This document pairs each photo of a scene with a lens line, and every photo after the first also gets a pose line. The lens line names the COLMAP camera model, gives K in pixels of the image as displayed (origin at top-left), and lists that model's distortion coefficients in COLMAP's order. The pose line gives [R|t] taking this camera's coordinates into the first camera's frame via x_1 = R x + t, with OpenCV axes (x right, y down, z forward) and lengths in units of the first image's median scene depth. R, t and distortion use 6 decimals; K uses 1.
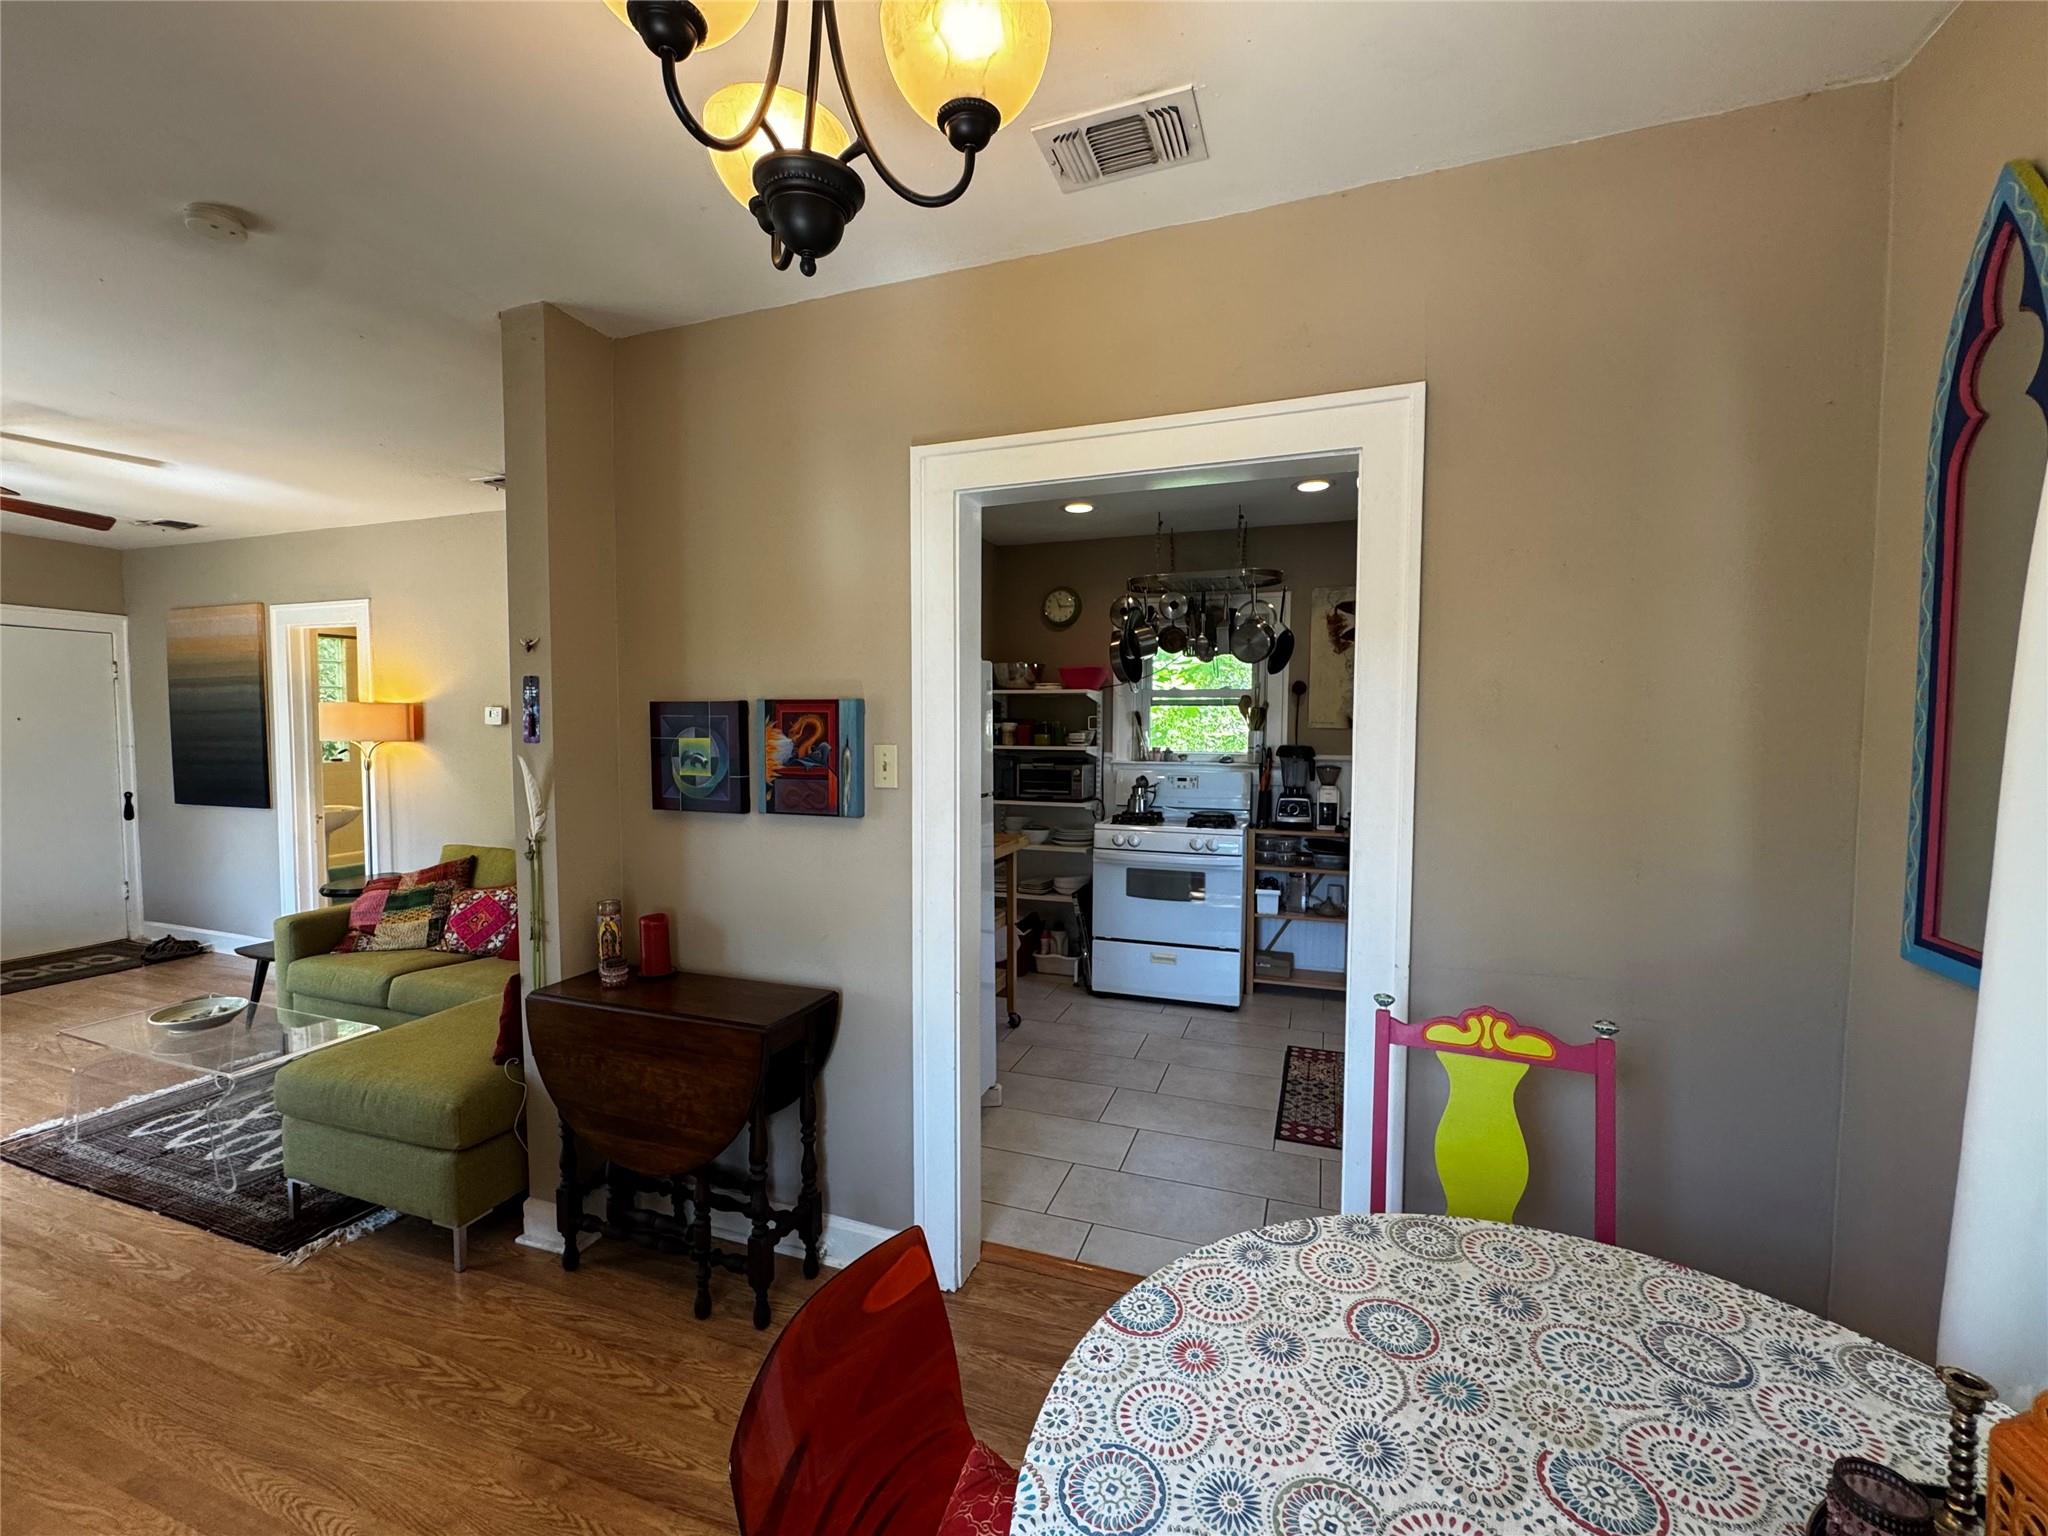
lens RADIAL K [[843.2, 0, 1023.6], [0, 843.2, 769.9], [0, 0, 1]] dist [-0.003391, -0.000474]
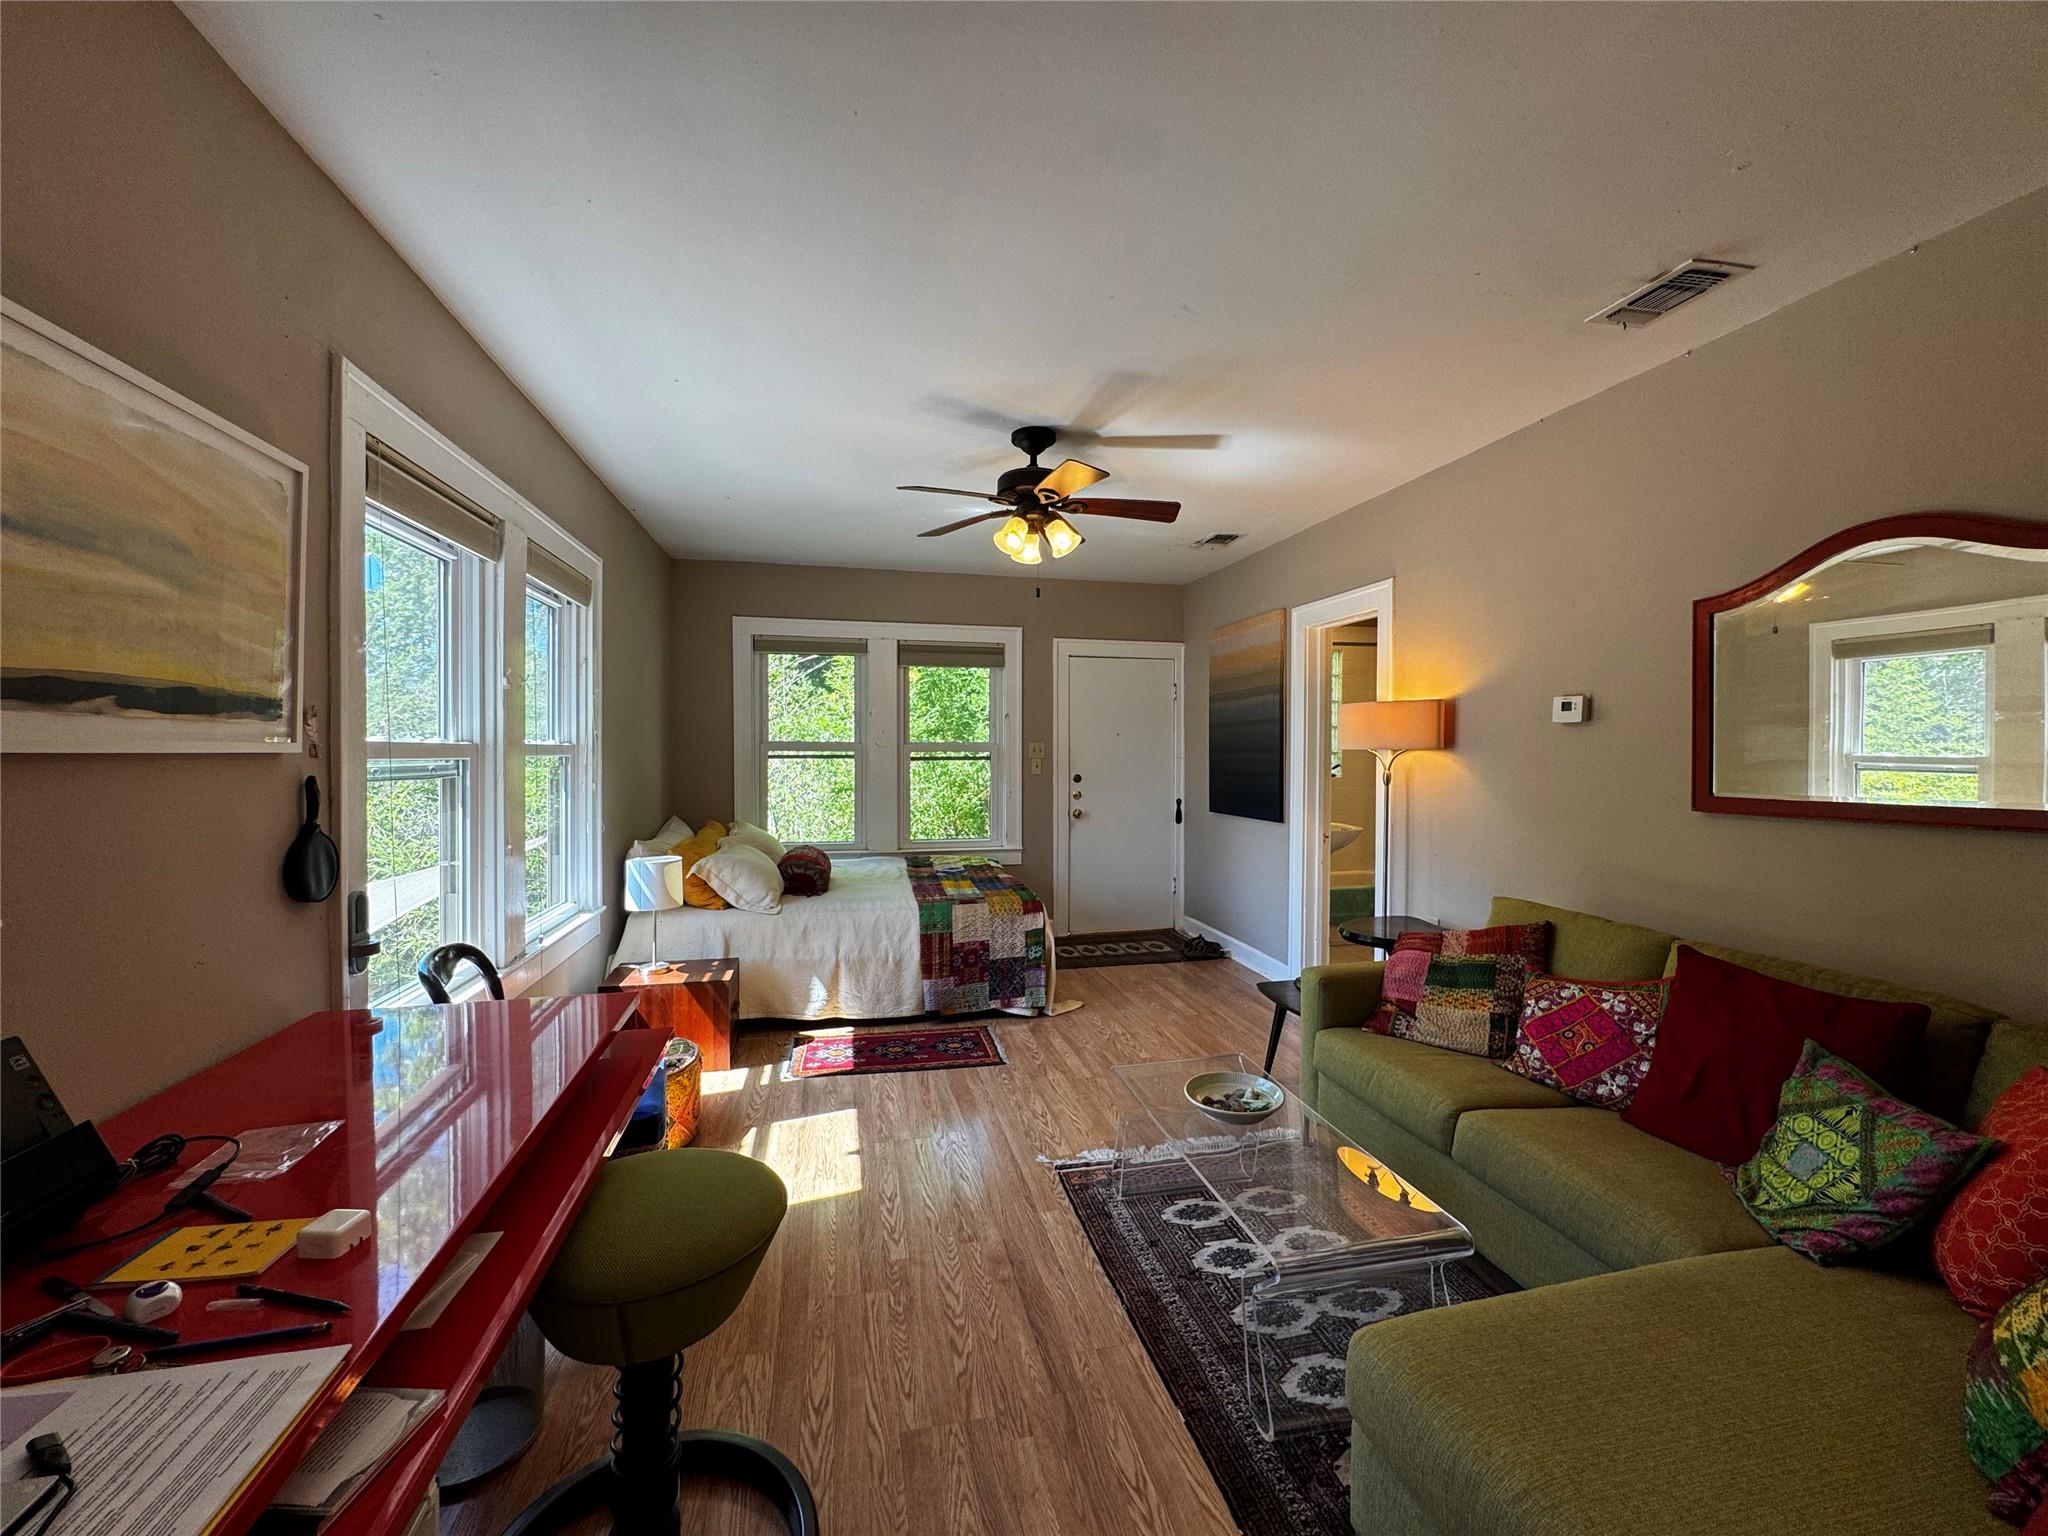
lens RADIAL K [[817.8, 0, 1021.1], [0, 817.8, 768.7], [0, 0, 1]] dist [-0.002169, -0.000330]
pose [[0.531793, 0.013855, -0.846761, -0.682694], [-0.041179, 0.999106, -0.009514, 0.014635], [0.845872, 0.039928, 0.531889, 0.641489]]
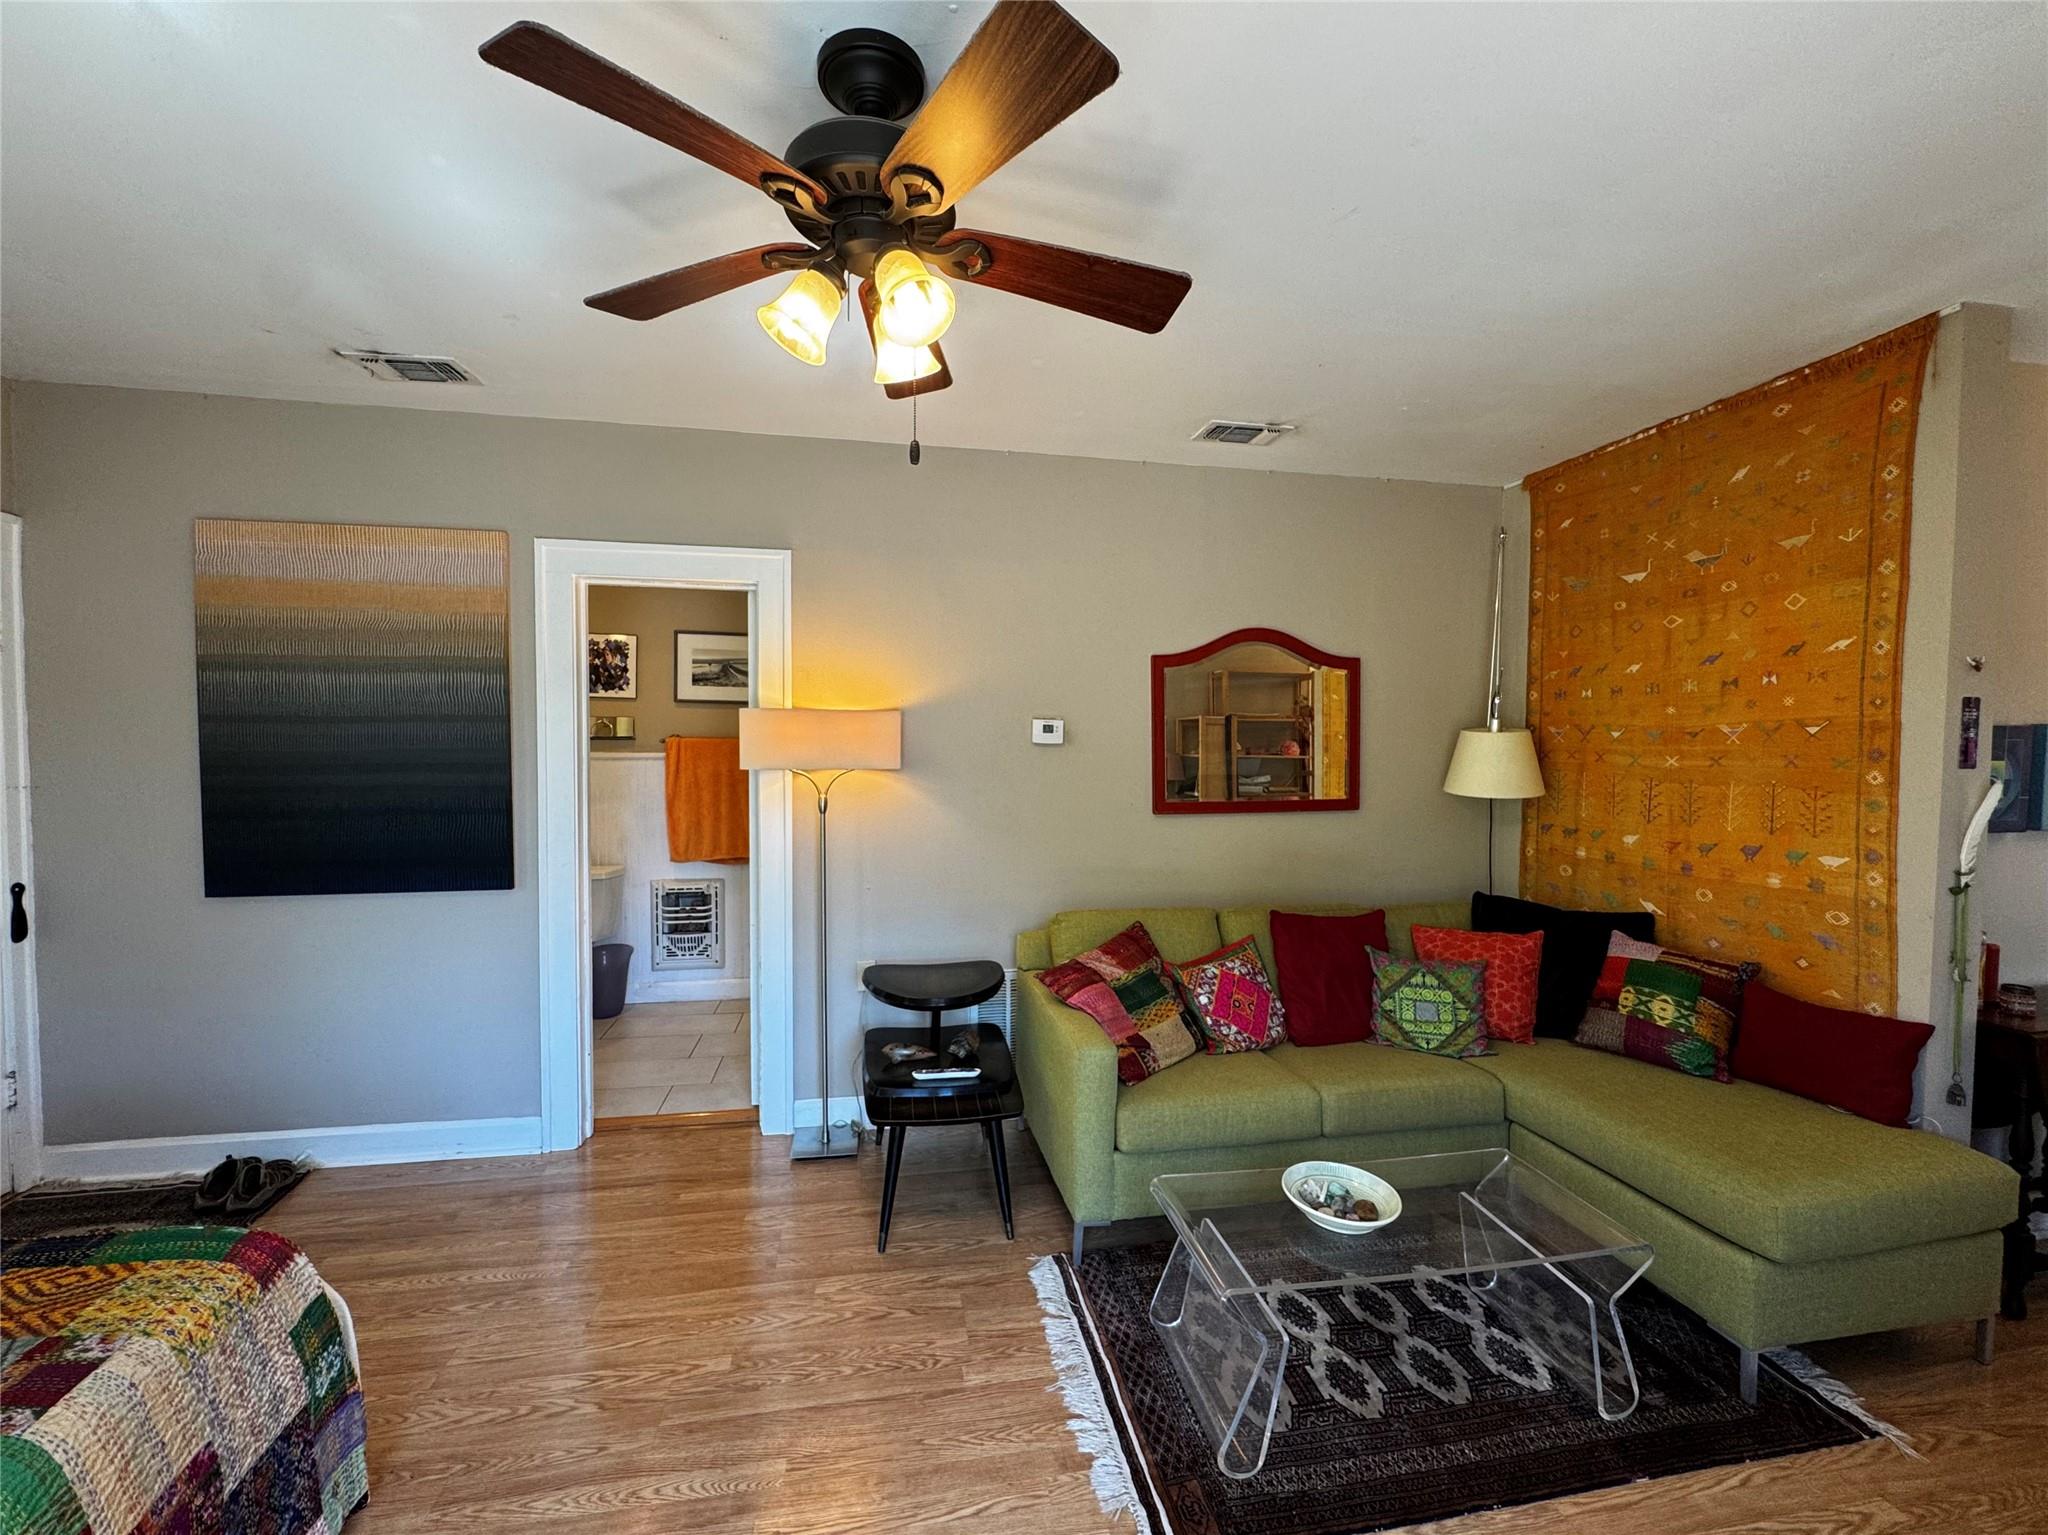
lens RADIAL K [[843.2, 0, 1023.6], [0, 843.2, 769.4], [0, 0, 1]] dist [-0.003391, -0.000474]
pose [[0.865968, -0.017742, 0.499785, -2.226755], [0.024584, 0.999672, -0.007109, -0.057936], [-0.499495, 0.018443, 0.866120, 0.819205]]
